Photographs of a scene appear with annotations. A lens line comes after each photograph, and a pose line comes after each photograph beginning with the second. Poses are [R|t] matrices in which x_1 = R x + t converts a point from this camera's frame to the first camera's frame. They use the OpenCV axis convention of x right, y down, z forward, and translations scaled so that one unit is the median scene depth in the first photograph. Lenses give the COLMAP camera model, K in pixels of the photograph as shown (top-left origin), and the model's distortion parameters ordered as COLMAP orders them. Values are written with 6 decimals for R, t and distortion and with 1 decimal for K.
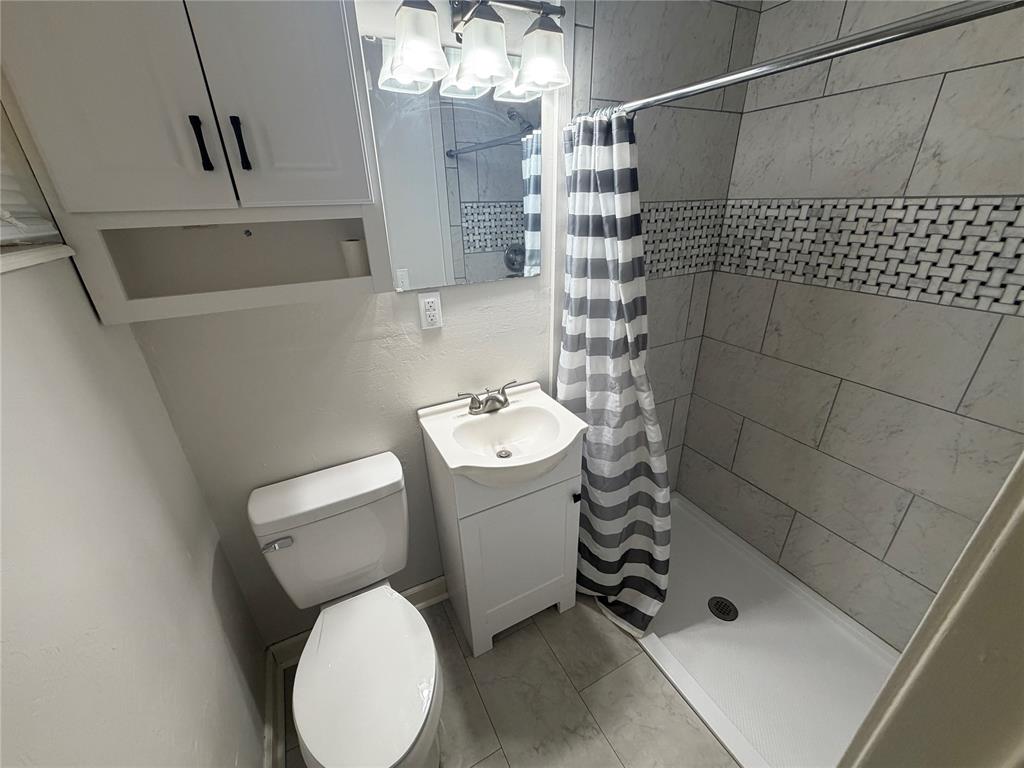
lens RADIAL K [[406.7, 0, 514.0], [0, 406.7, 386.3], [0, 0, 1]] dist [-0.000387, 0.000382]
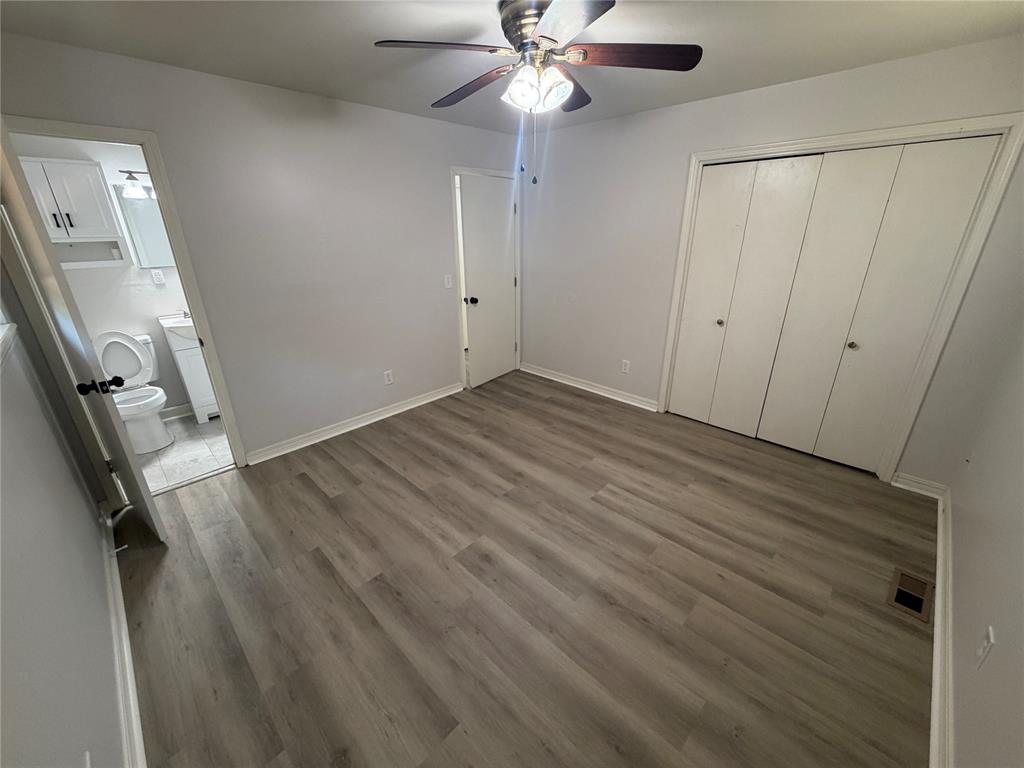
lens RADIAL K [[406.7, 0, 509.8], [0, 406.7, 381.0], [0, 0, 1]] dist [-0.000387, 0.000382]
pose [[0.954858, -0.104733, 0.277987, 1.500654], [0.126032, 0.990220, -0.059836, 1.199212], [-0.269001, 0.092170, 0.958720, -2.661464]]
